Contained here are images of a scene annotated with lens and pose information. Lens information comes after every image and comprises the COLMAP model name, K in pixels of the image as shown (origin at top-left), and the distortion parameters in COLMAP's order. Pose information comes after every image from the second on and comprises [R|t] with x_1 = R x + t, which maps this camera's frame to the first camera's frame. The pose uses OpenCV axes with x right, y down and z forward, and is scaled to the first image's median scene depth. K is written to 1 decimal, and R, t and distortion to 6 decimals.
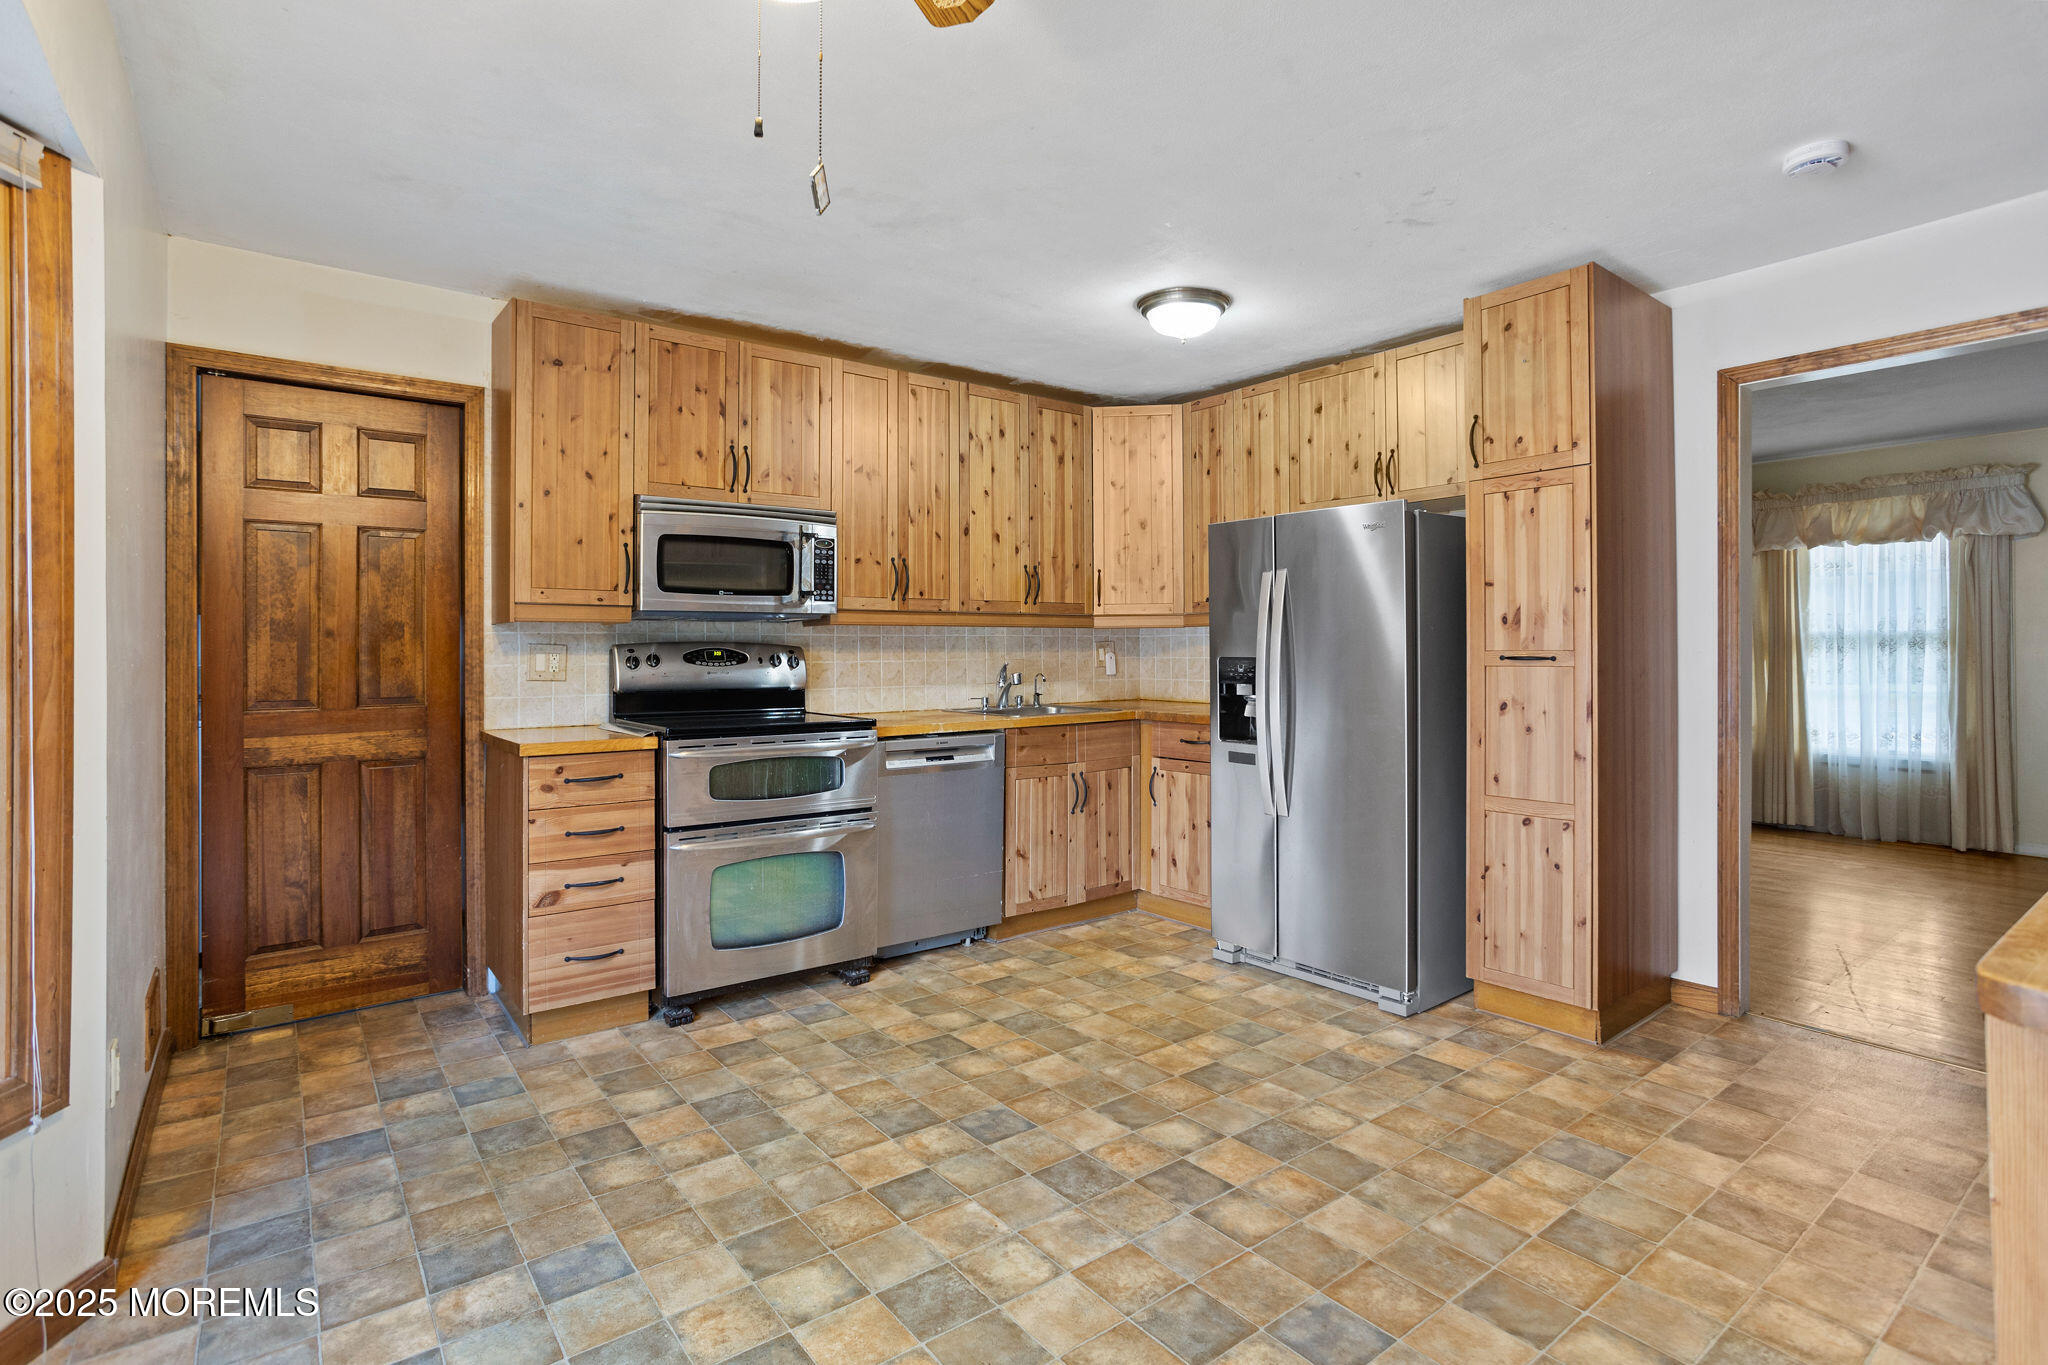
lens RADIAL K [[996.5, 0, 1019.9], [0, 996.5, 650.5], [0, 0, 1]] dist [-0.056684, 0.039087]
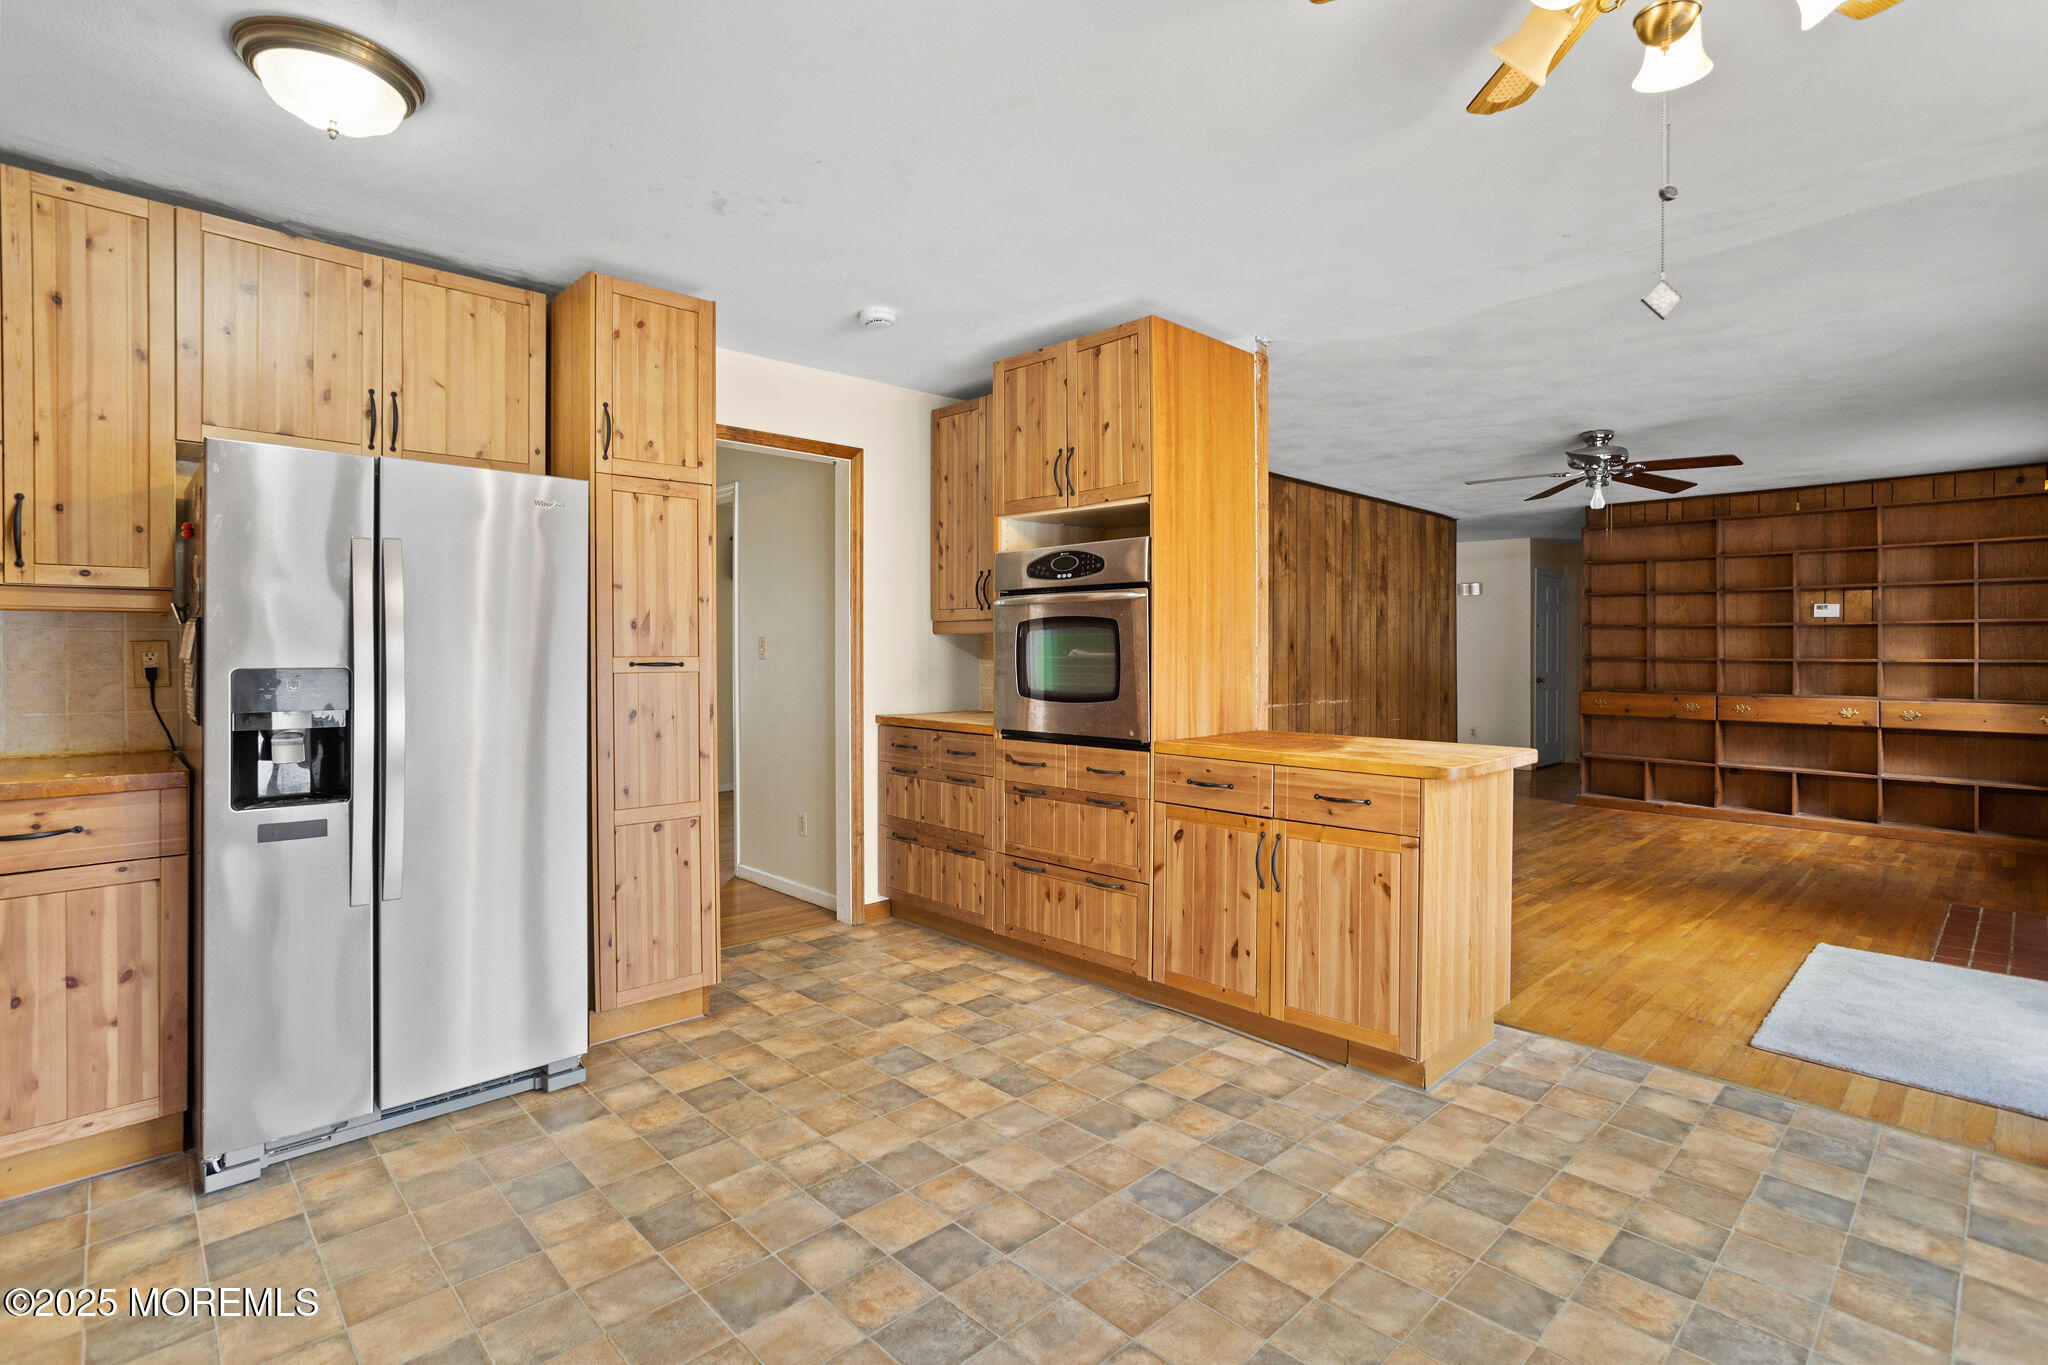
lens RADIAL K [[996.5, 0, 1019.9], [0, 996.5, 650.5], [0, 0, 1]] dist [-0.056684, 0.039087]
pose [[-0.109530, 0.002055, 0.993981, -0.530630], [-0.001252, 0.999997, -0.002205, -0.004317], [-0.993983, -0.001486, -0.109527, 0.751817]]
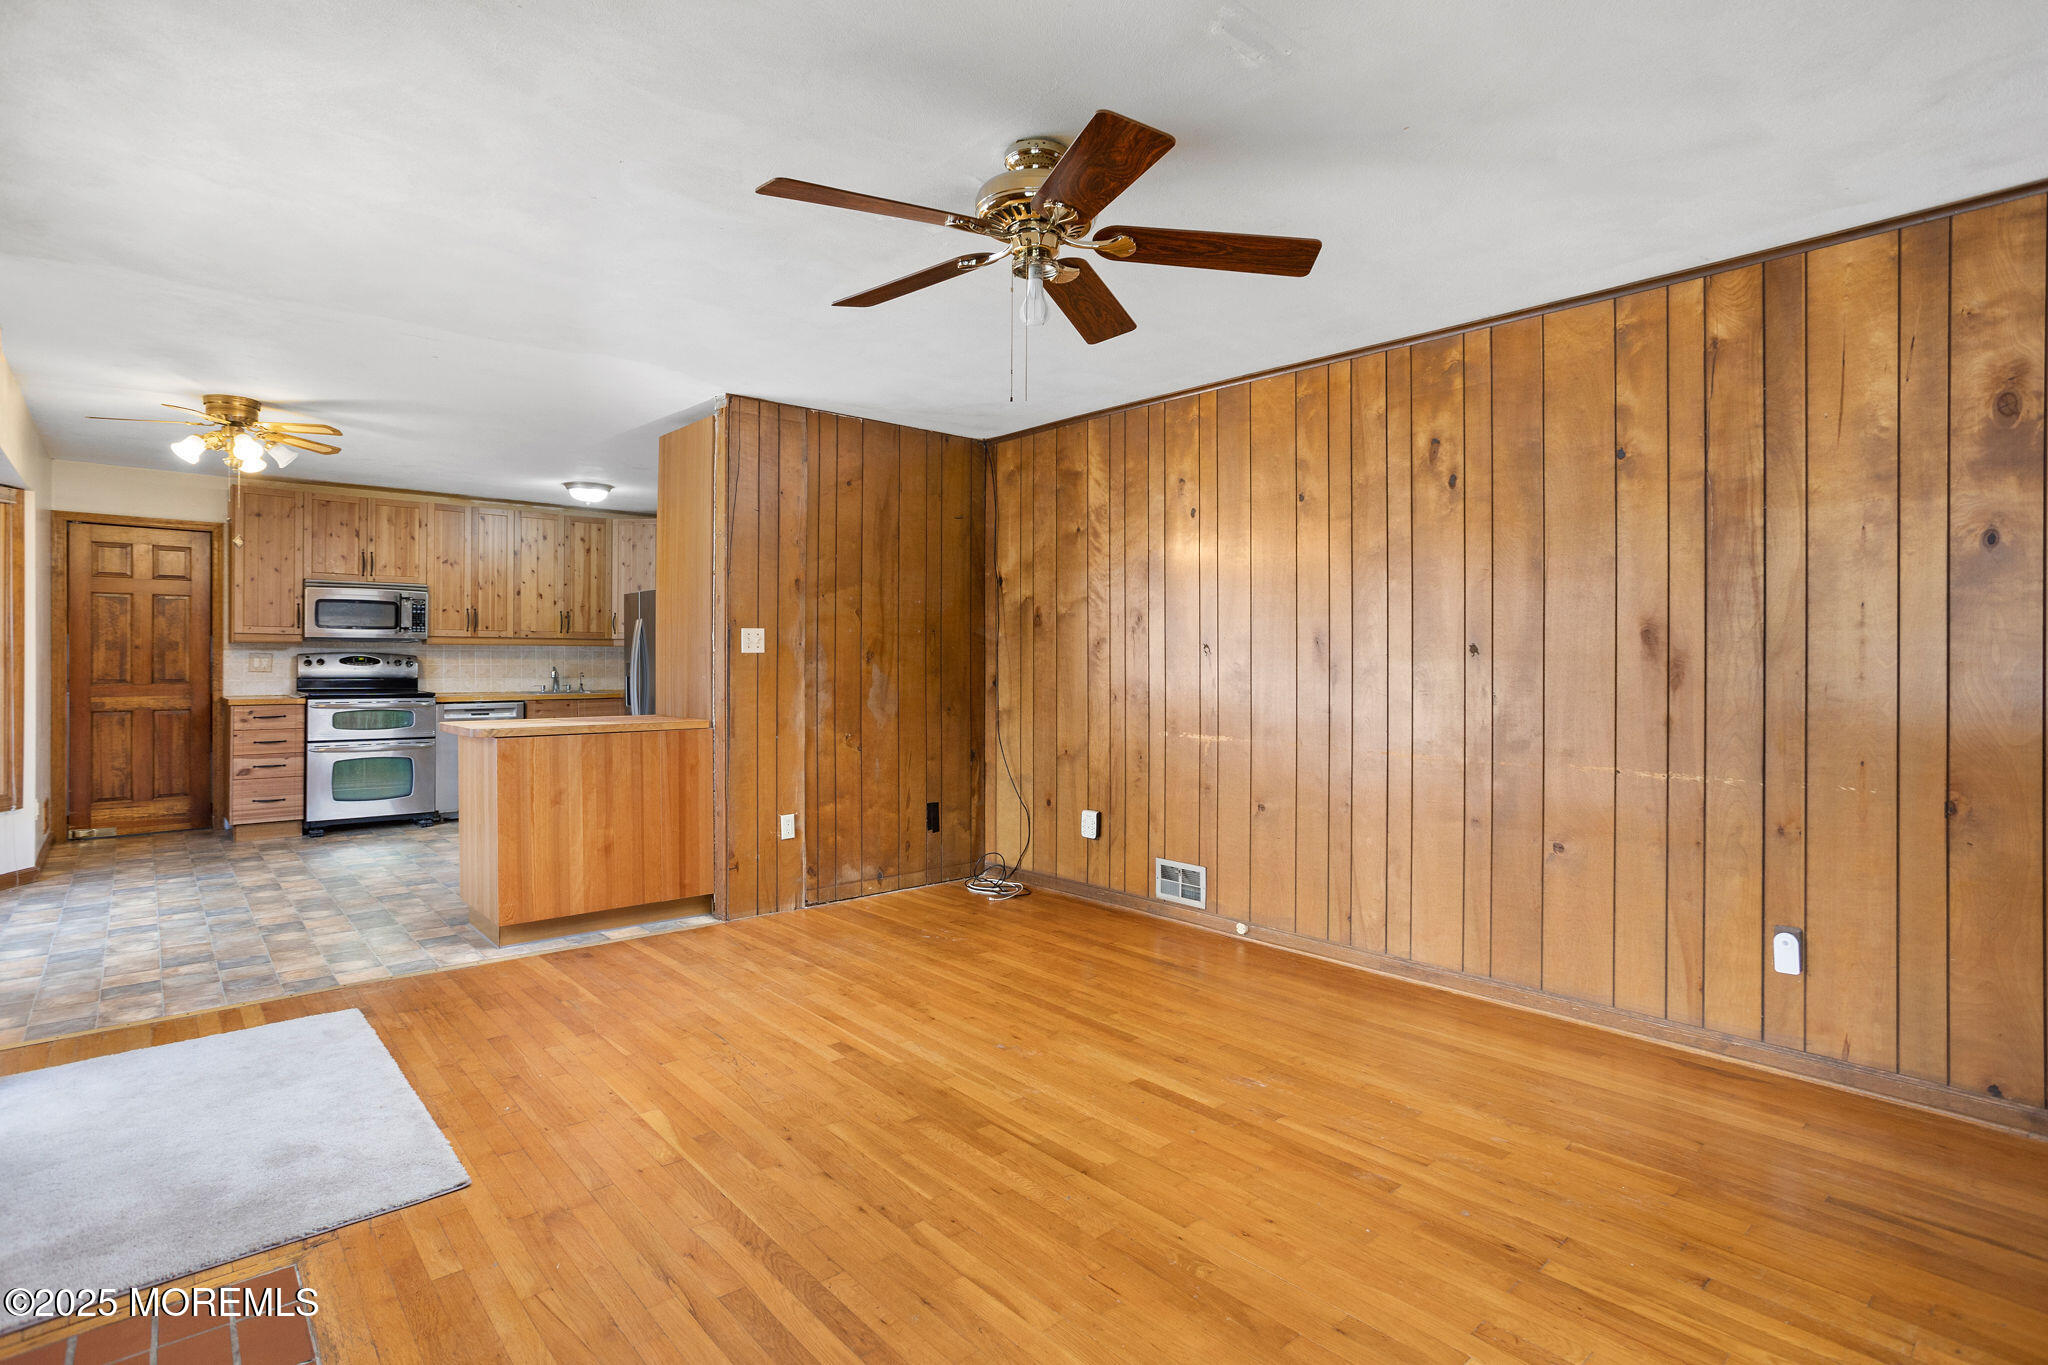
lens RADIAL K [[1022.5, 0, 1029.8], [0, 1022.5, 668.4], [0, 0, 1]] dist [-0.049492, 0.032712]
pose [[0.997594, 0.007050, 0.068973, 0.992699], [-0.007437, 0.999958, 0.005357, 0.001733], [-0.068933, -0.005857, 0.997604, -1.198389]]
